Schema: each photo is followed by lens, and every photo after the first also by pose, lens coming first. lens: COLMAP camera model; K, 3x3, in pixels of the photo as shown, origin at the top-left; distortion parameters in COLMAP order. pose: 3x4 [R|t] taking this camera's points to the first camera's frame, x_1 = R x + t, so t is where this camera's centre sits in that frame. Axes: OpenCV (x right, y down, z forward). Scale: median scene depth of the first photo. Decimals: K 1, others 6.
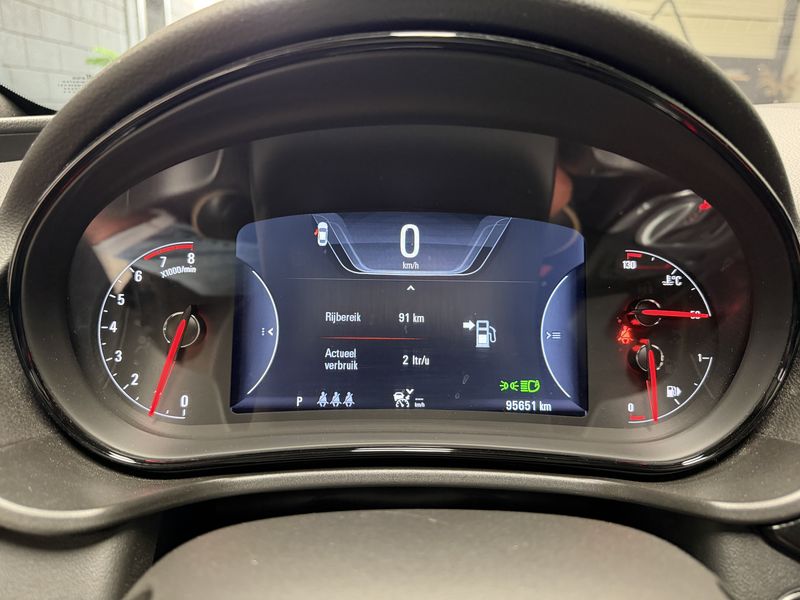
lens RADIAL K [[569.7, 0, 398.8], [0, 569.7, 301.0], [0, 0, 1]] dist [0.012826, -0.021308]
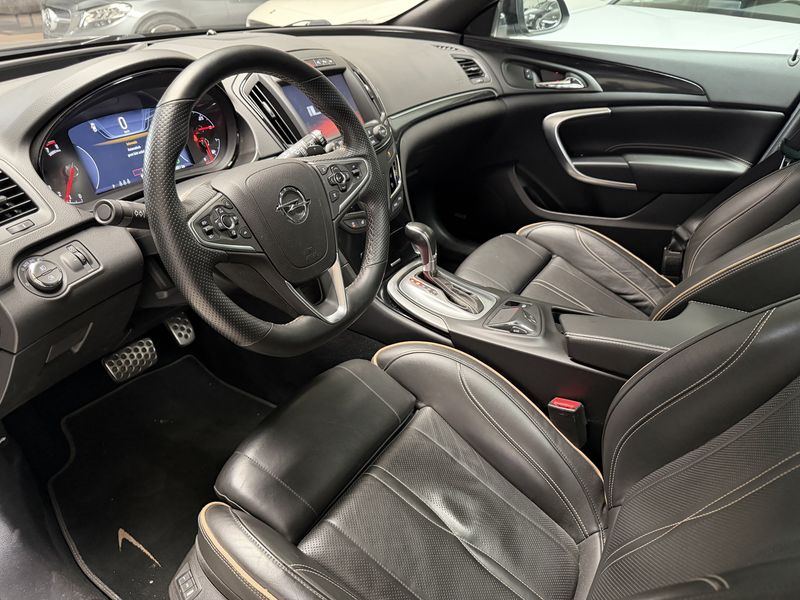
lens RADIAL K [[569.7, 0, 398.5], [0, 569.7, 304.9], [0, 0, 1]] dist [0.012826, -0.021308]
pose [[0.573382, -0.435147, 0.694176, -1.614814], [0.242644, 0.899473, 0.363417, 0.011942], [-0.782532, -0.039939, 0.621327, -1.969654]]
